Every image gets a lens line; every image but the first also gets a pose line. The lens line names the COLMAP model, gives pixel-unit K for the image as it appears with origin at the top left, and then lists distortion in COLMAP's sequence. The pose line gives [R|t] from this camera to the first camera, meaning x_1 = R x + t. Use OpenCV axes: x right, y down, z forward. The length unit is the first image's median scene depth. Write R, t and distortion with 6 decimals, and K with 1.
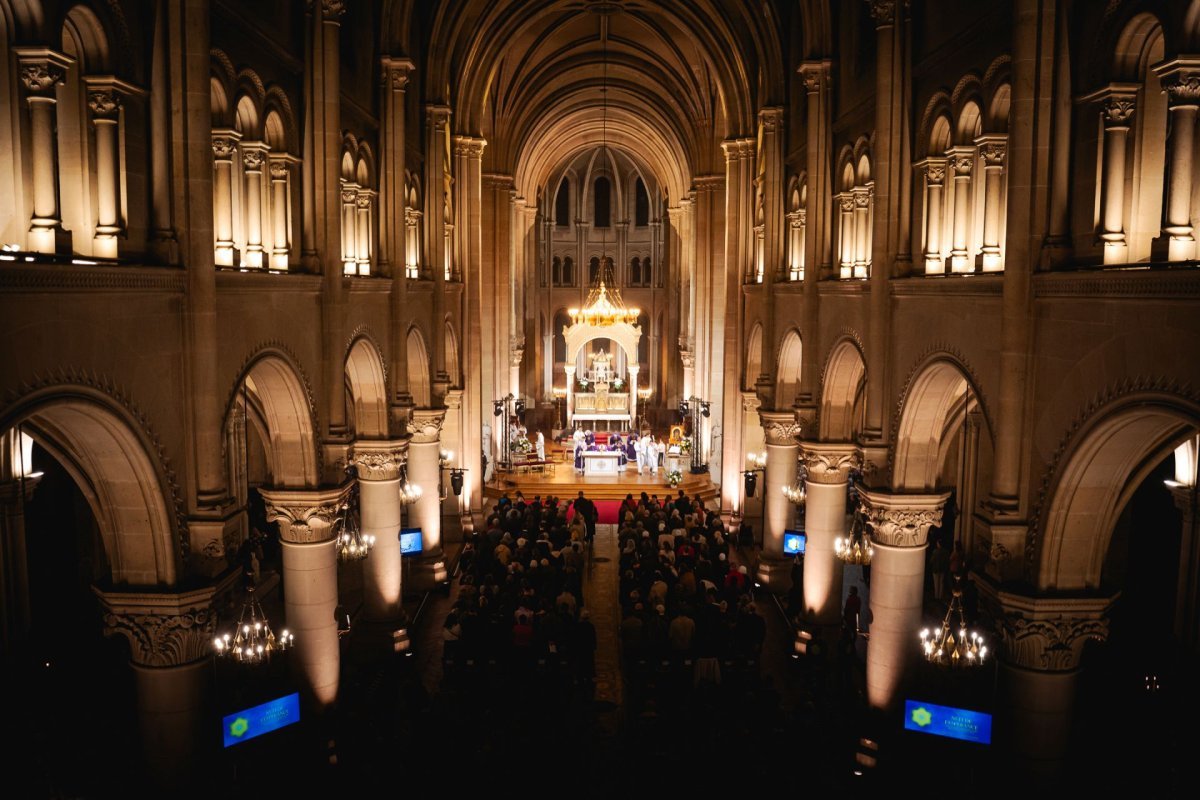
lens RADIAL K [[976.5, 0, 600.0], [0, 976.5, 400.0], [0, 0, 1]] dist [-0.136109, 0.124366]
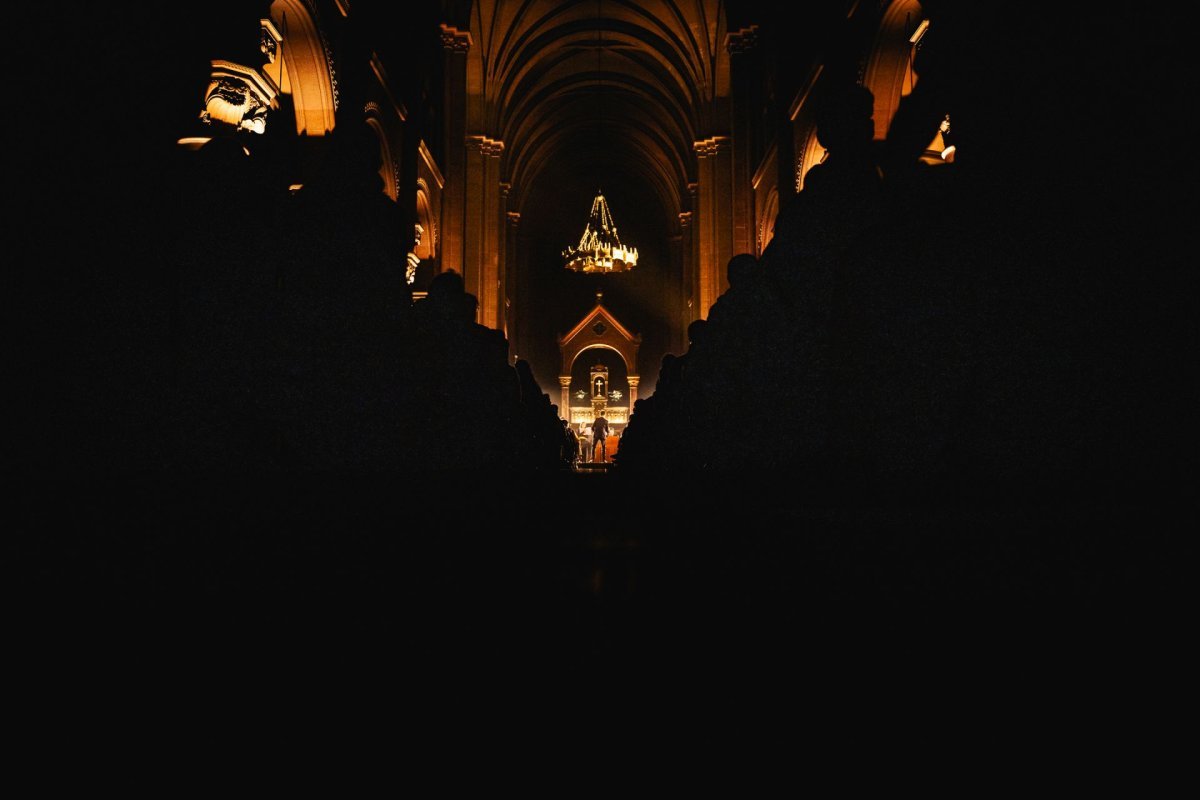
lens RADIAL K [[976.5, 0, 600.0], [0, 976.5, 400.0], [0, 0, 1]] dist [-0.136109, 0.124366]
pose [[0.999987, -0.005053, 0.000057, 0.003181], [0.004977, 0.983002, -0.183526, 0.201642], [0.000871, 0.183524, 0.983015, 0.122933]]
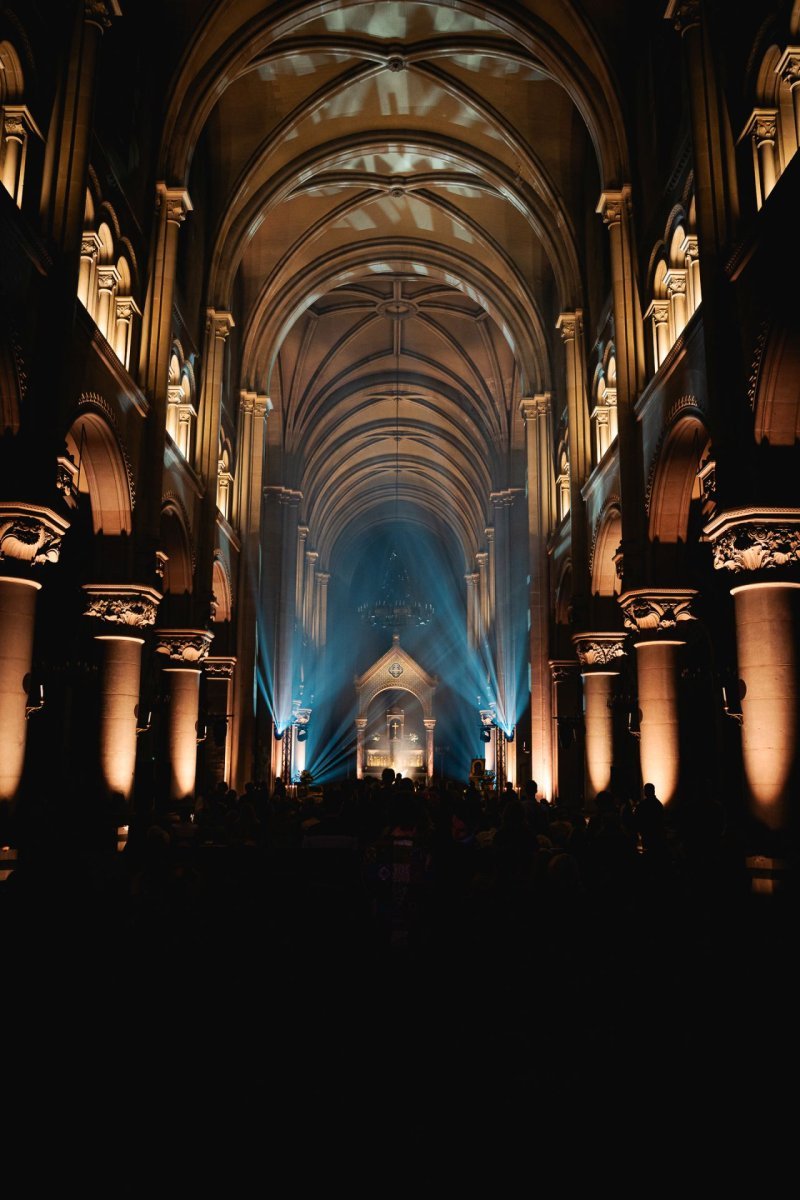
lens RADIAL K [[976.5, 0, 400.0], [0, 976.5, 600.0], [0, 0, 1]] dist [-0.136109, 0.124366]
pose [[0.999998, 0.001945, 0.001000, 0.006518], [-0.001572, 0.957186, -0.289468, 0.159180], [-0.001520, 0.289466, 0.957187, 0.113177]]
